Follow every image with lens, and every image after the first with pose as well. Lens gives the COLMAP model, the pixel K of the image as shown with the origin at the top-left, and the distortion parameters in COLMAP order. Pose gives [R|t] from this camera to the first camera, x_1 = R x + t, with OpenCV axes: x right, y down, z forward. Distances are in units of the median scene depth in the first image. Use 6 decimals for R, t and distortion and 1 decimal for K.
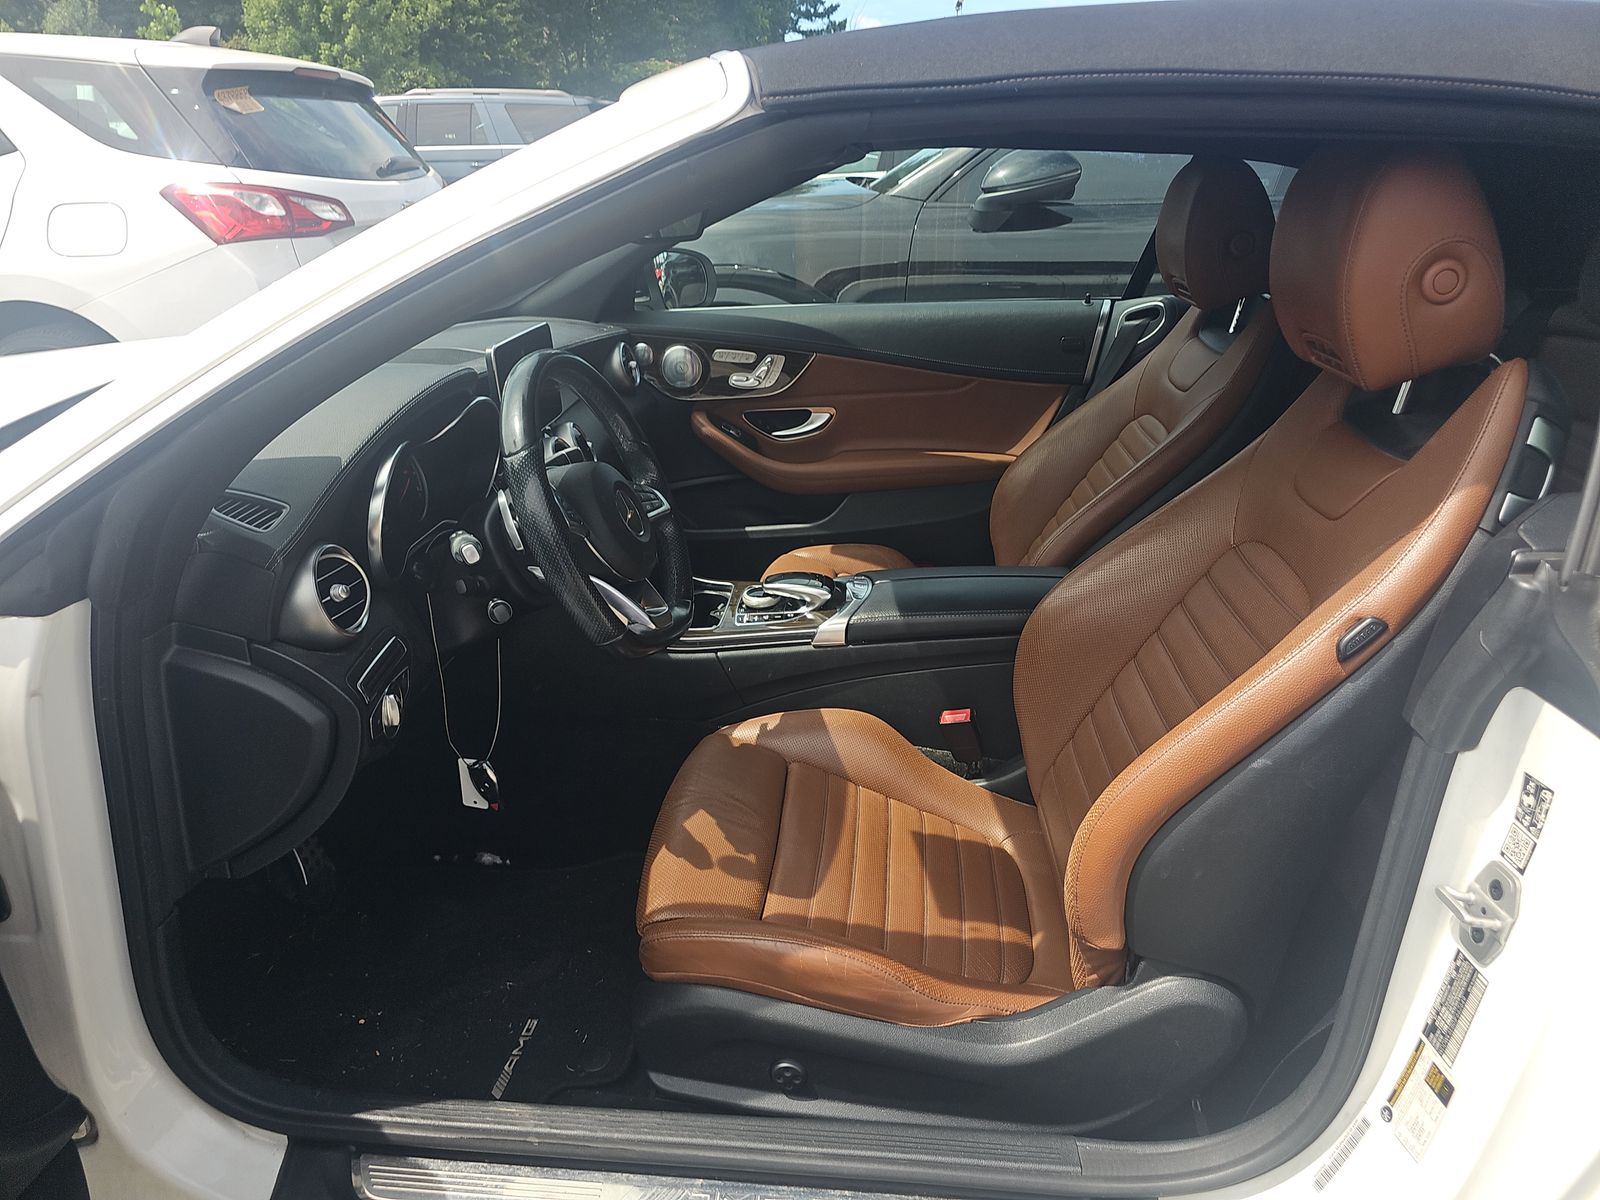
lens RADIAL K [[1081.7, 0, 804.1], [0, 1081.7, 616.8], [0, 0, 1]] dist [0.047244, -0.014893]
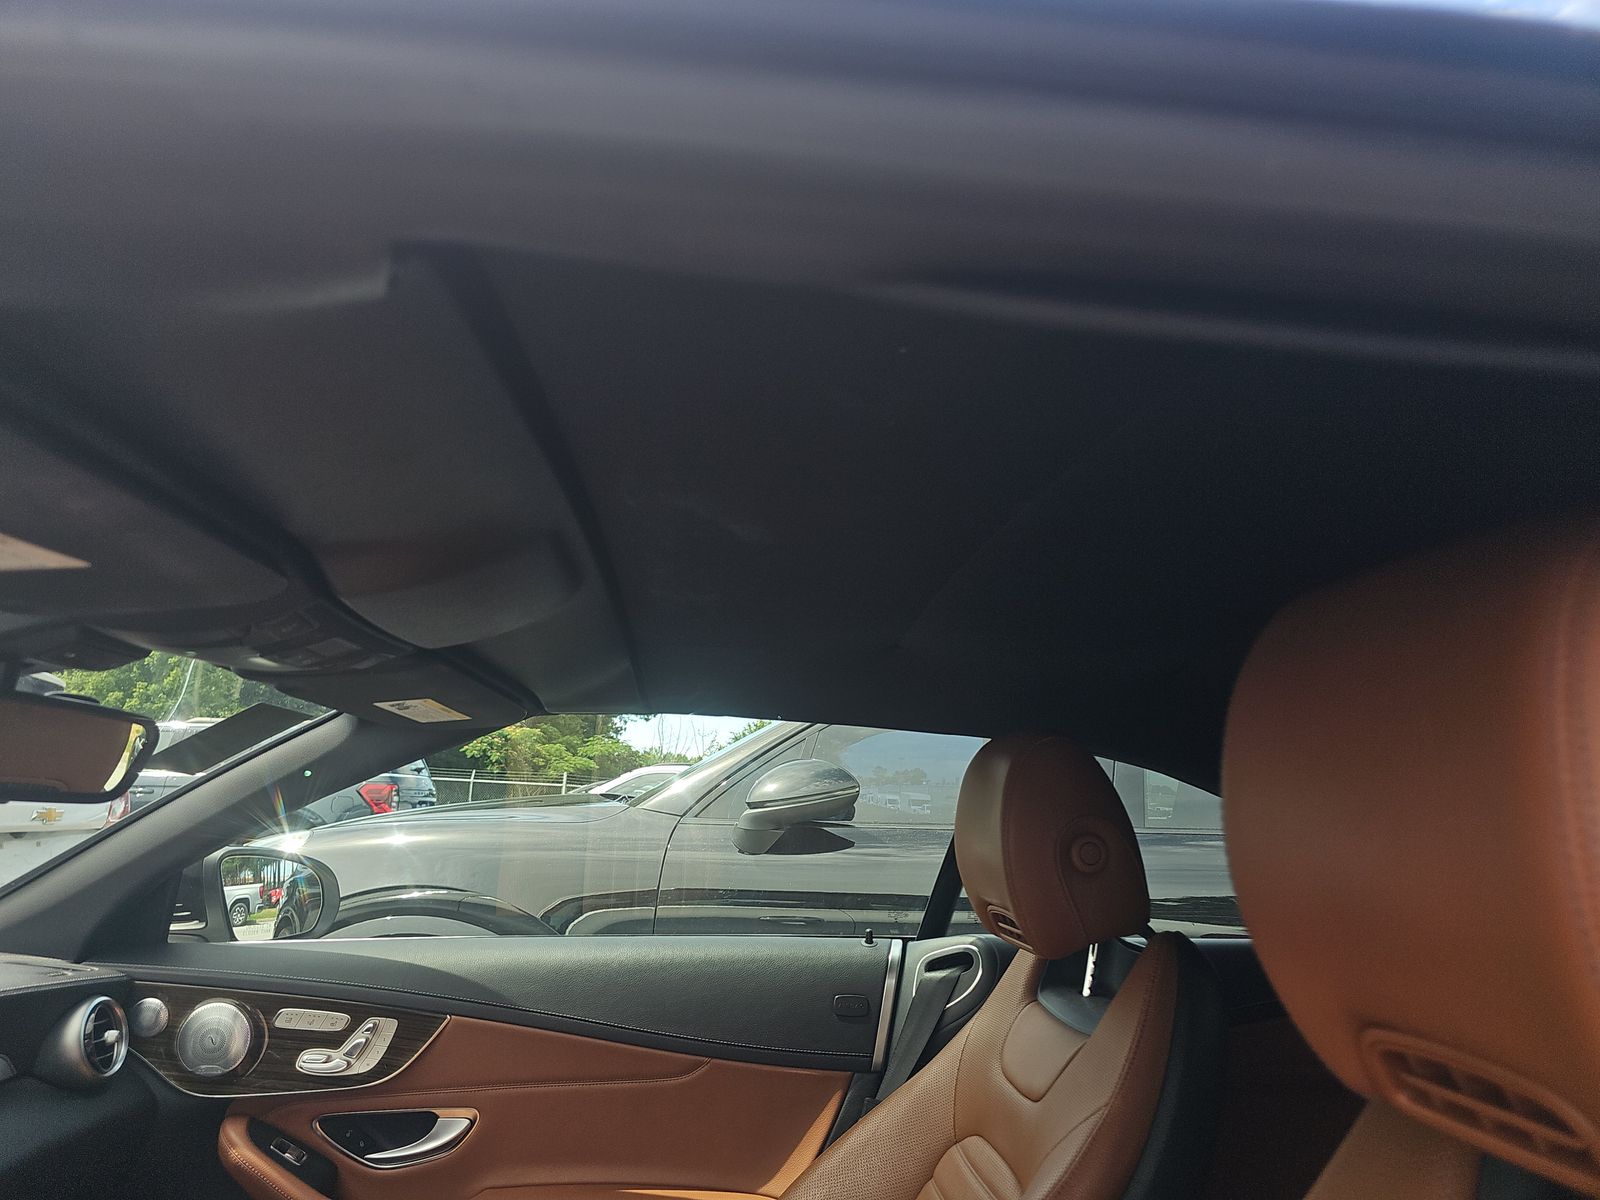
lens RADIAL K [[1081.7, 0, 801.3], [0, 1081.7, 611.9], [0, 0, 1]] dist [0.047244, -0.014893]
pose [[0.986440, 0.067426, 0.149632, 0.098396], [0.025197, 0.838686, -0.544033, -0.089677], [-0.162176, 0.540426, 0.825614, 0.321385]]
